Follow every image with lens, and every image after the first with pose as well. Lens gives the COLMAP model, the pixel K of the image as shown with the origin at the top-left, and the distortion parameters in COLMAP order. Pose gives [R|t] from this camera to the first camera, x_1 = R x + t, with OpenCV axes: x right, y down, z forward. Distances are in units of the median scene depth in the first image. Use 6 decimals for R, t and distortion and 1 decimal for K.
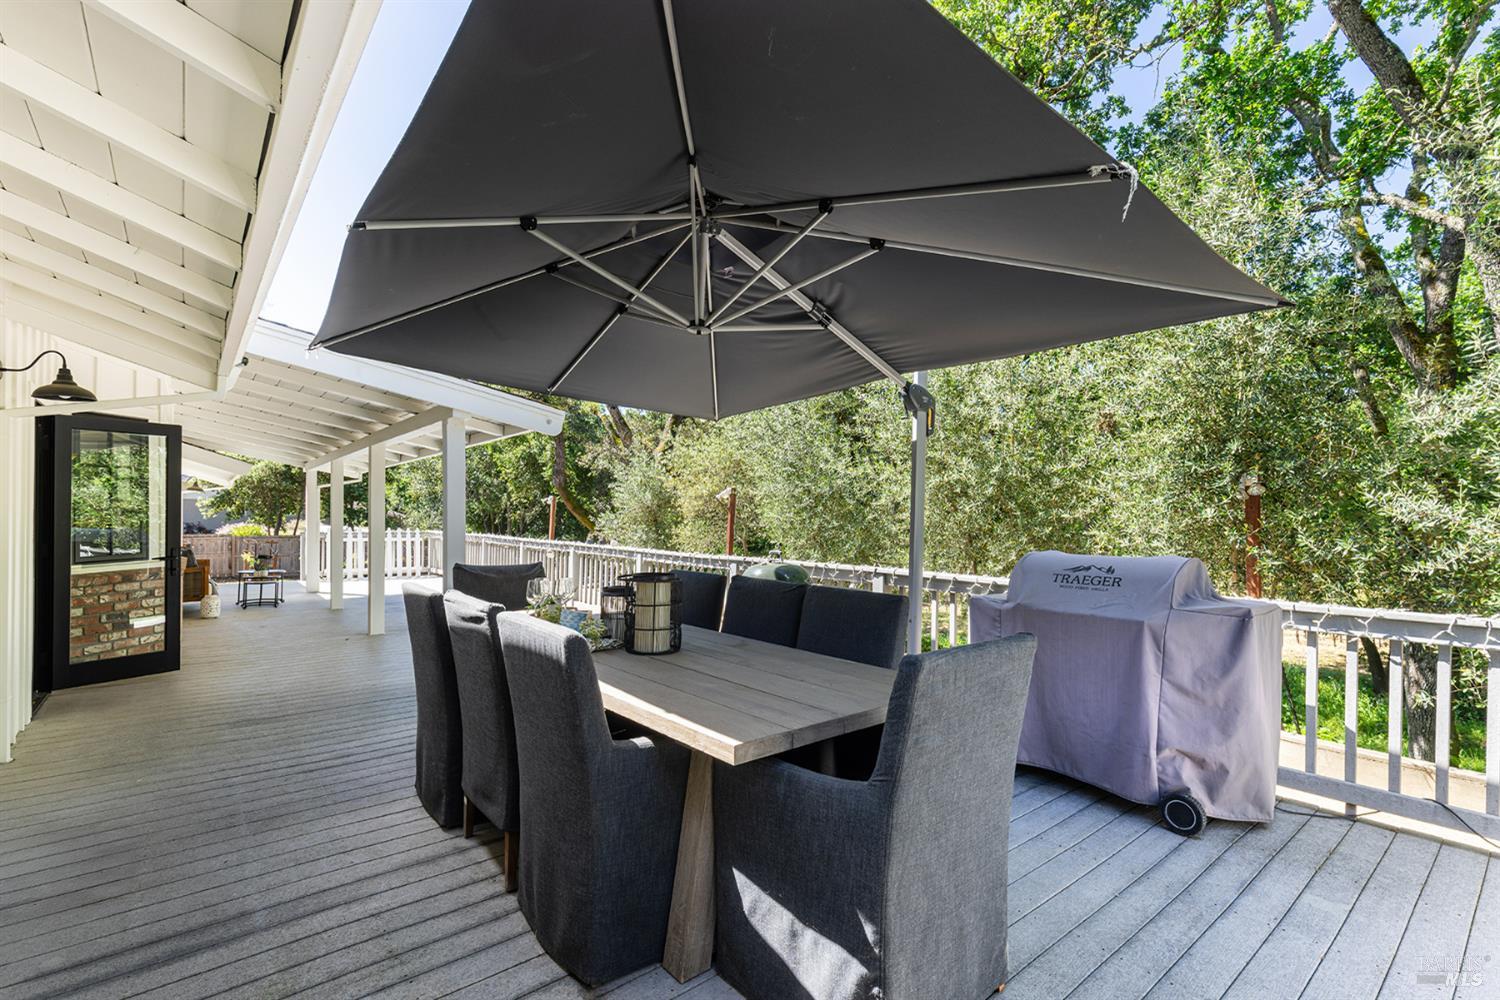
lens RADIAL K [[678.2, 0, 764.8], [0, 678.2, 506.3], [0, 0, 1]] dist [-0.001818, -0.000940]
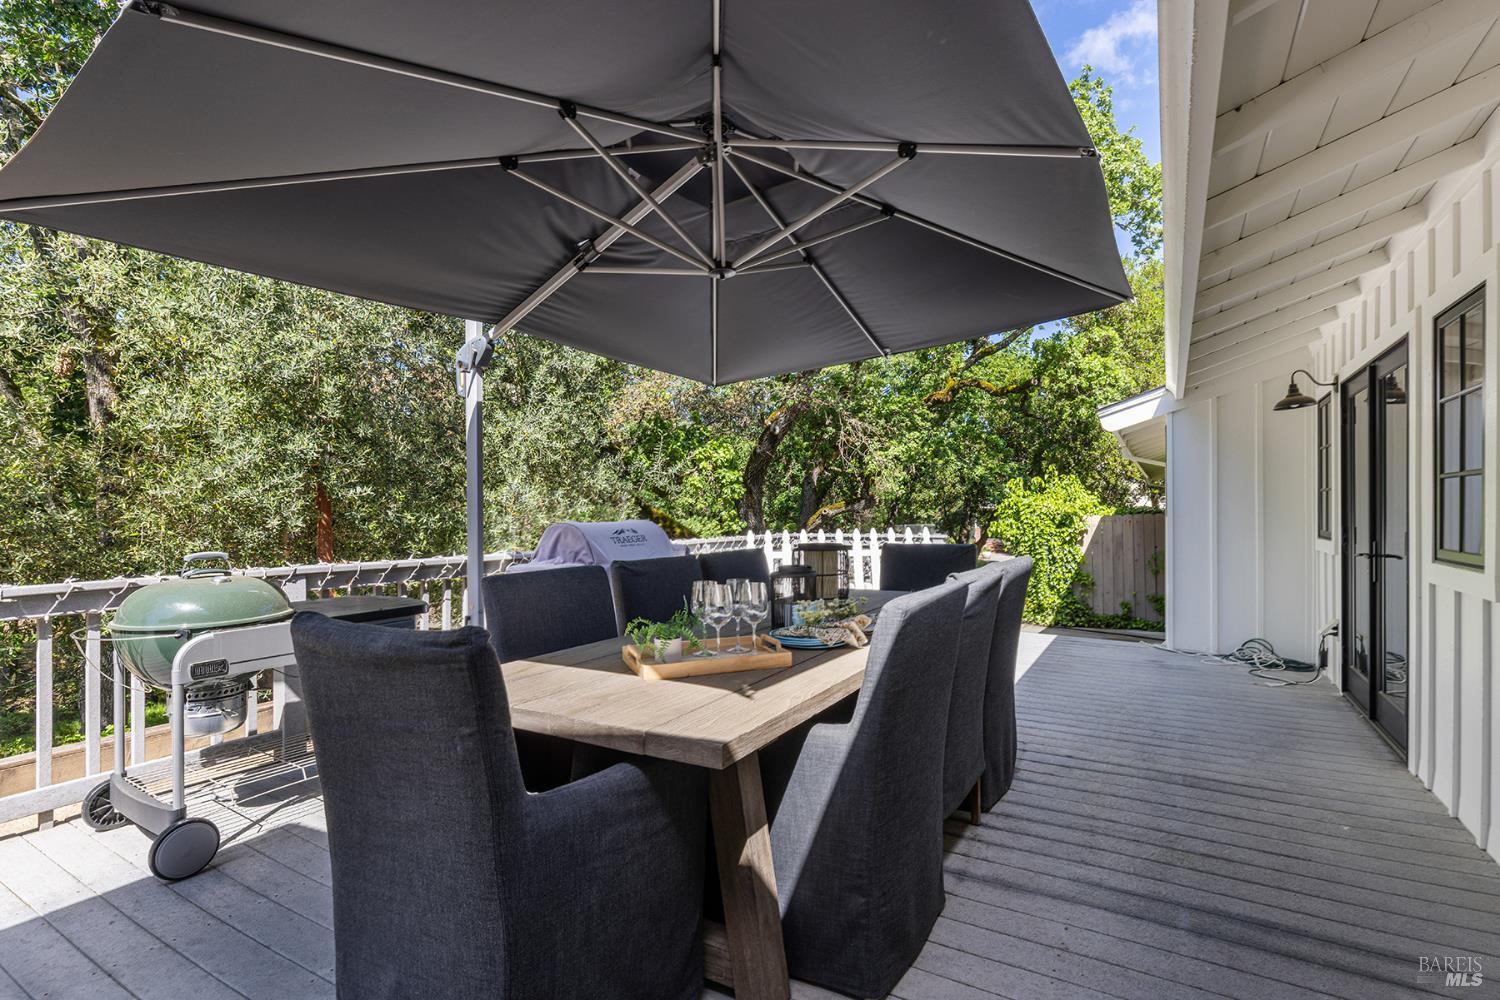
lens RADIAL K [[694.0, 0, 744.3], [0, 694.0, 500.9], [0, 0, 1]] dist [-0.015862, -0.000160]
pose [[-0.307612, -0.001900, 0.951510, -0.610591], [-0.015657, 0.999873, -0.003065, 0.020425], [-0.951383, -0.015841, -0.307602, 0.785366]]
